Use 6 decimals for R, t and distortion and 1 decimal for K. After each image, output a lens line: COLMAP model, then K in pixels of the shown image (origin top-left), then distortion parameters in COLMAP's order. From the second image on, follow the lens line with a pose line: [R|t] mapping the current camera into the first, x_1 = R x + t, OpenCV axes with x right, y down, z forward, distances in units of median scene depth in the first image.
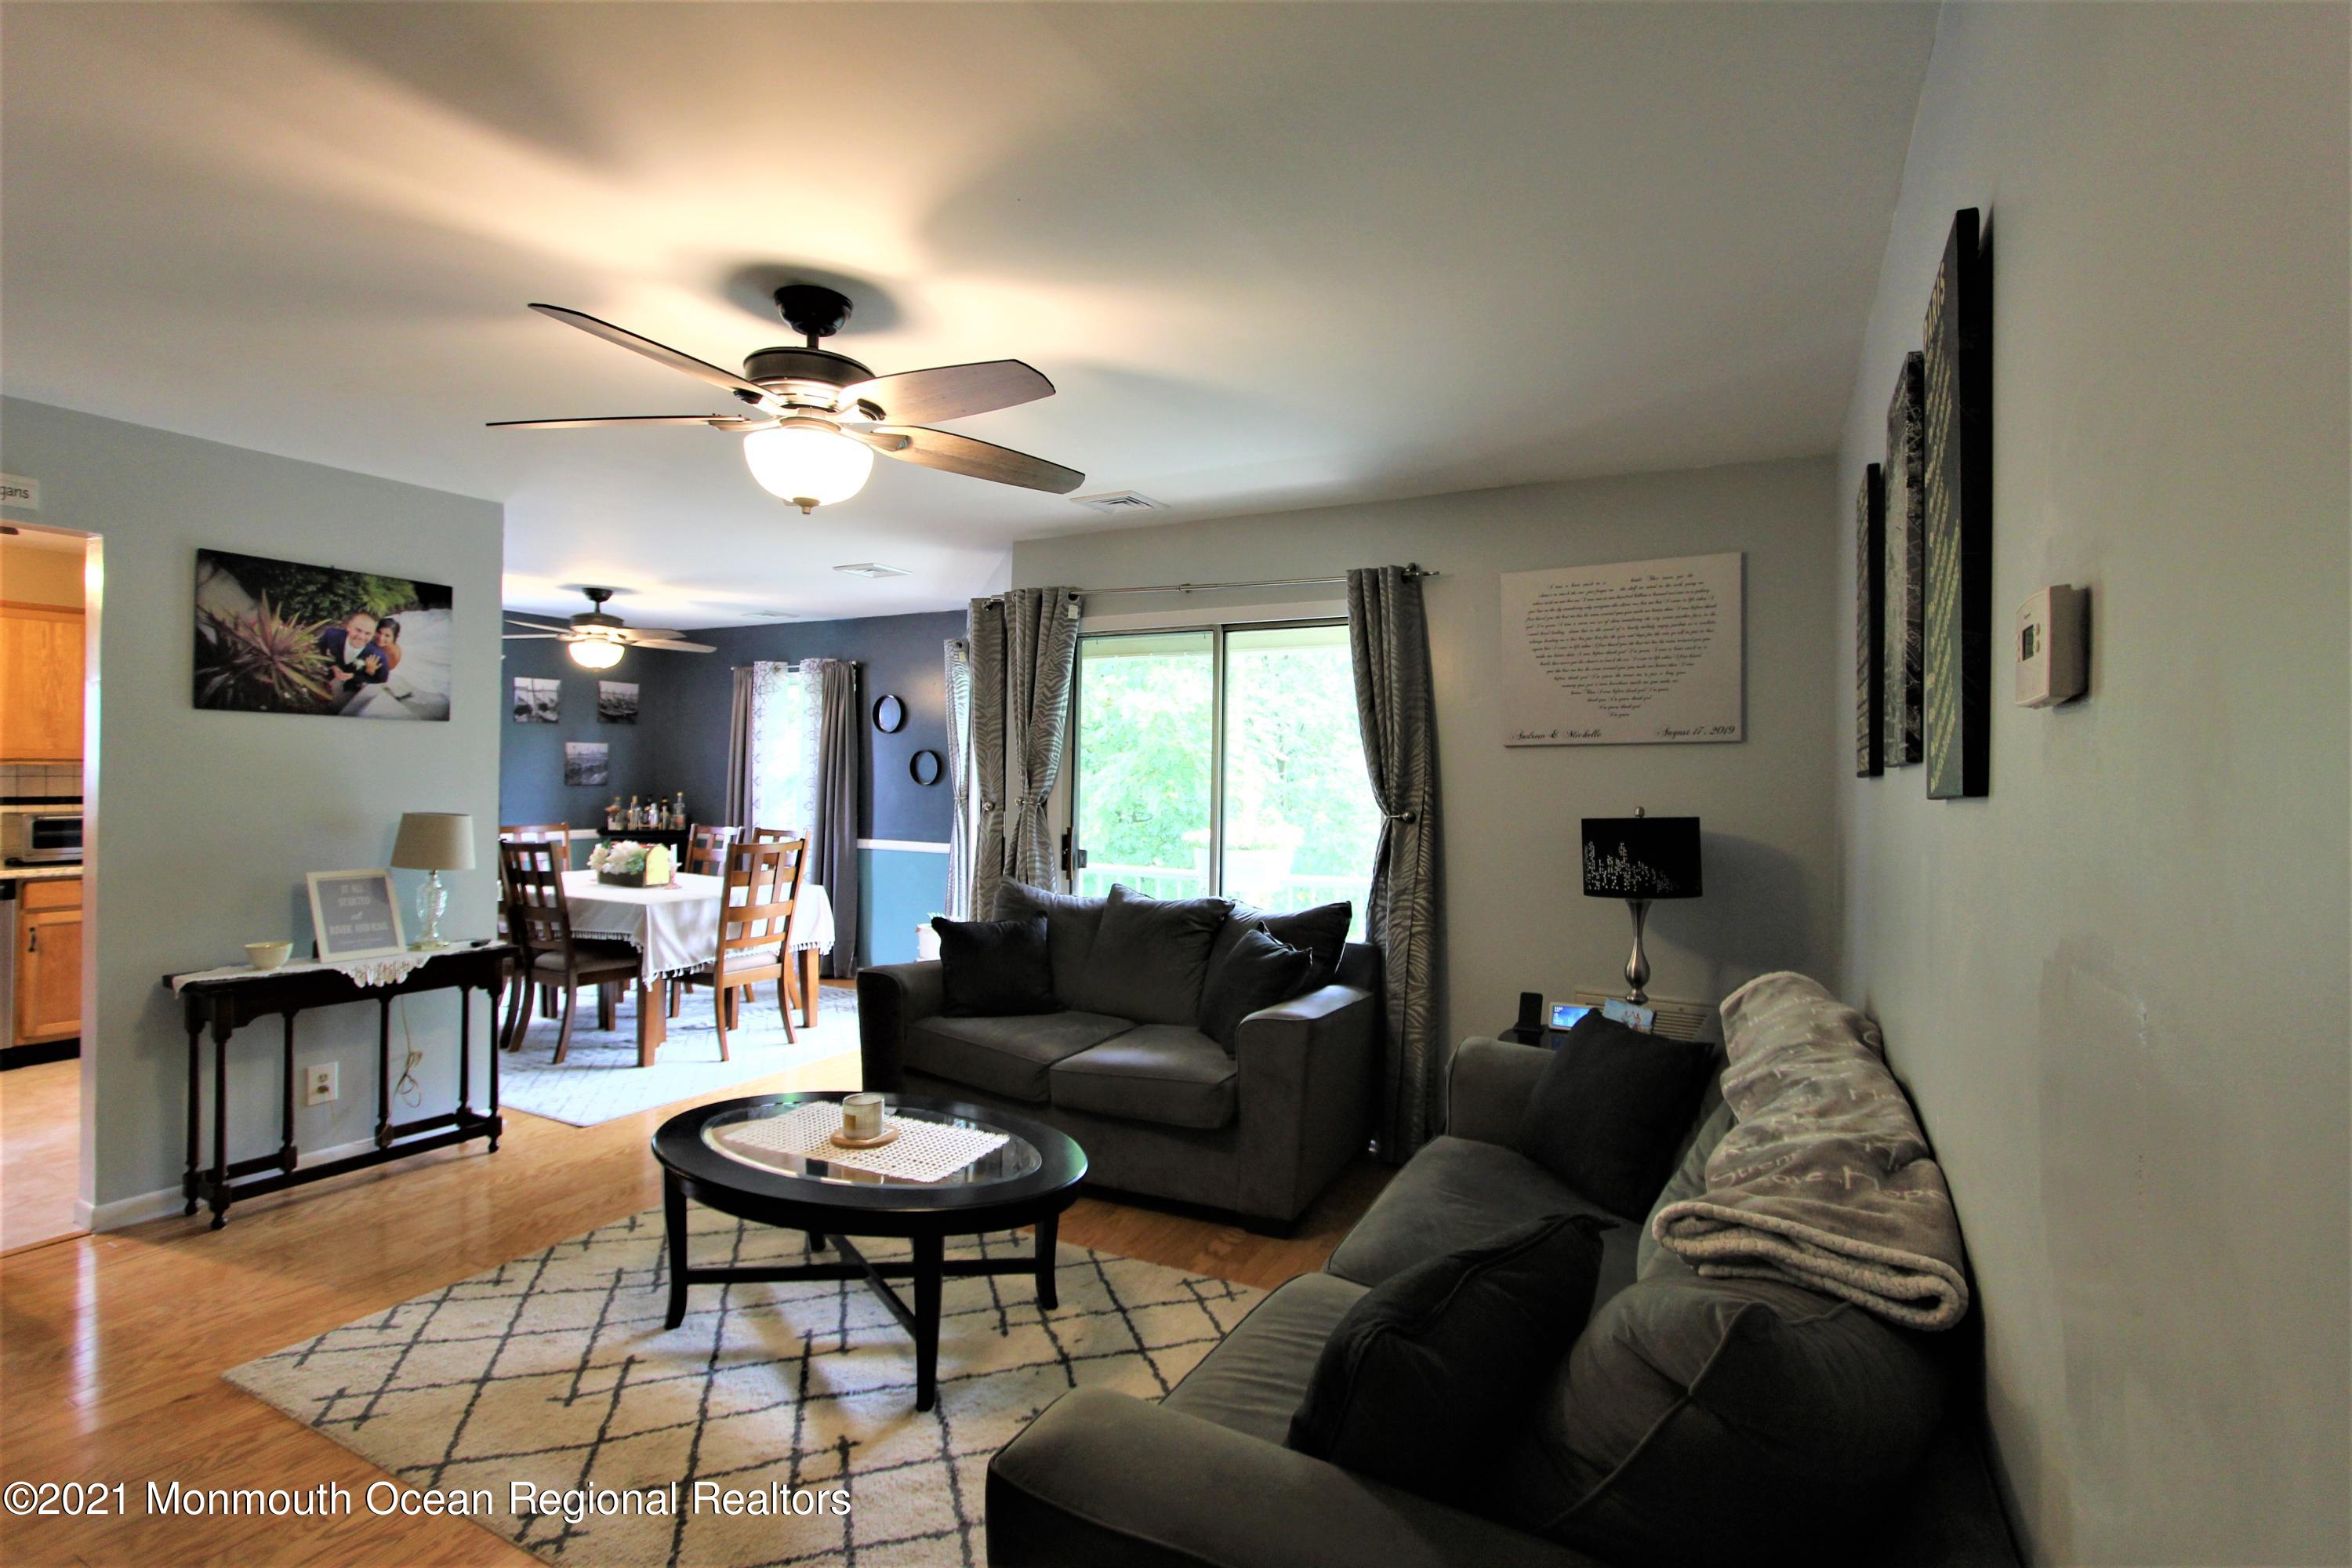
lens RADIAL K [[1089.2, 0, 1193.6], [0, 1089.2, 772.8], [0, 0, 1]] dist [-0.016123, 0.001116]
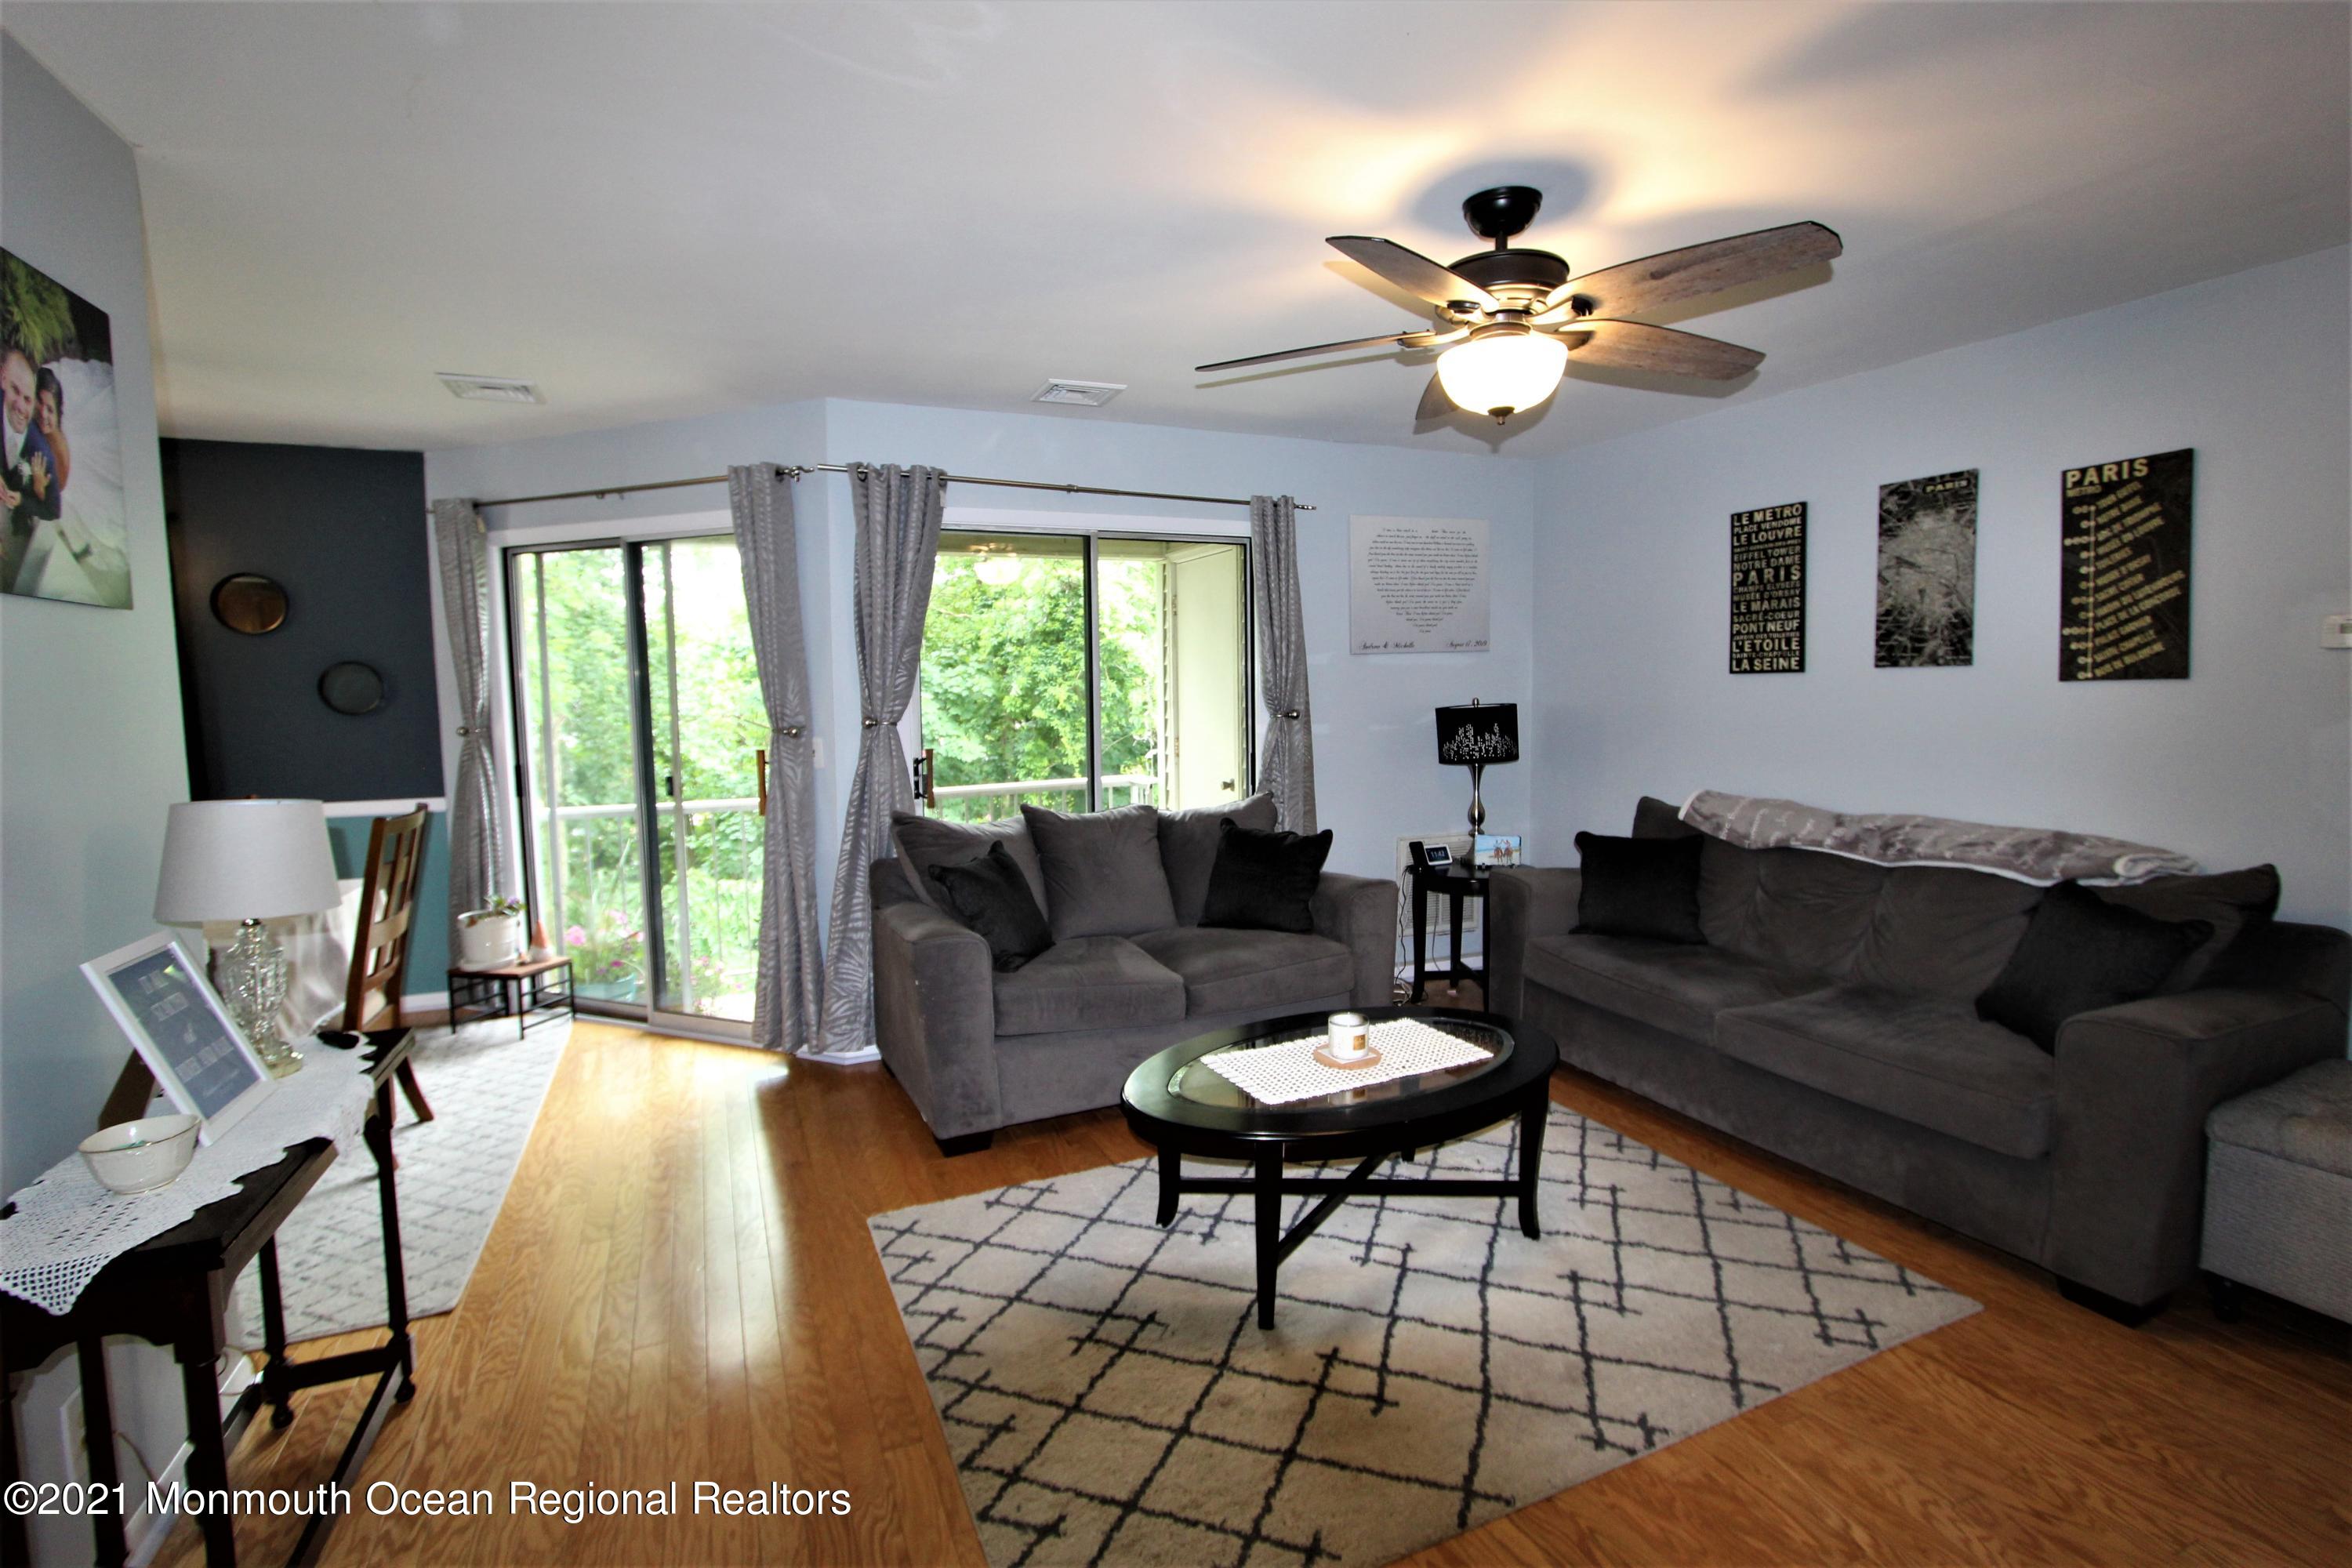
lens RADIAL K [[1083.8, 0, 1187.3], [0, 1083.8, 770.8], [0, 0, 1]] dist [-0.013557, 0.000447]
pose [[0.619830, -0.086918, 0.779907, -0.833664], [0.018840, 0.995209, 0.095940, -0.014946], [-0.784510, -0.044773, 0.618498, 0.377511]]
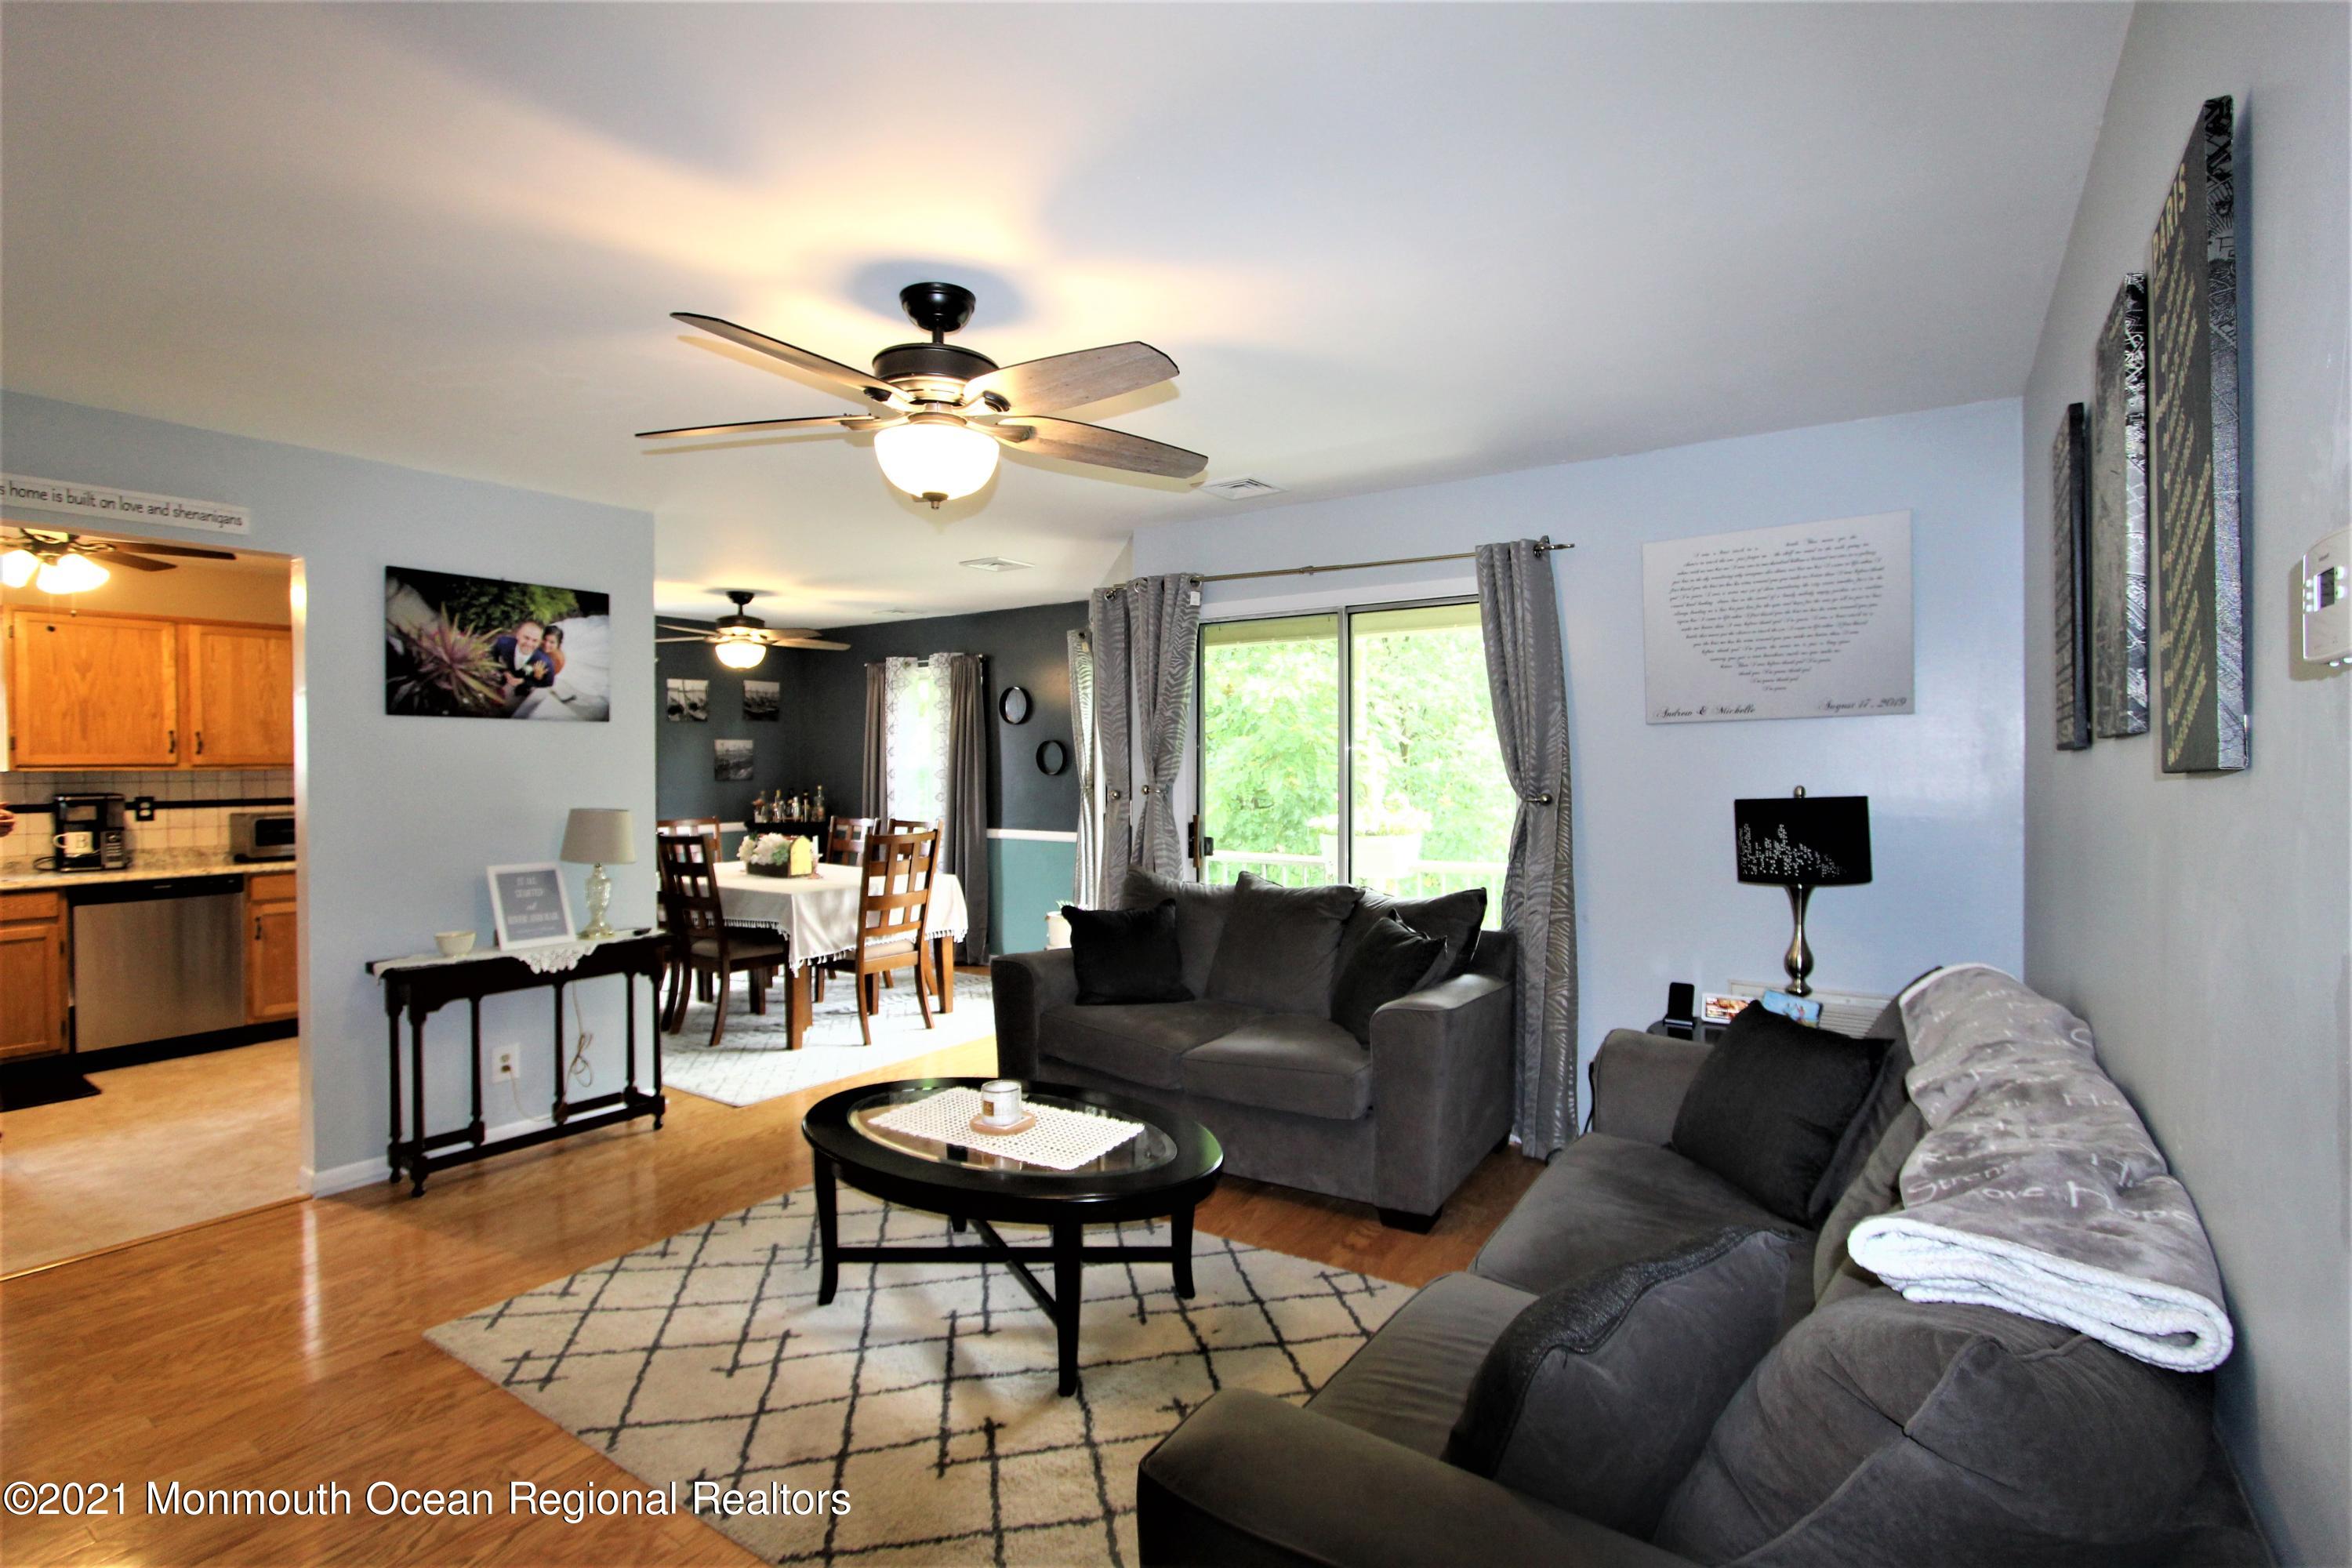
lens RADIAL K [[1089.2, 0, 1193.6], [0, 1089.2, 772.8], [0, 0, 1]] dist [-0.016123, 0.001116]
pose [[0.993804, -0.016251, -0.109957, -0.006889], [0.017609, 0.999780, 0.011394, 0.000099], [0.109747, -0.013260, 0.993871, 0.011506]]
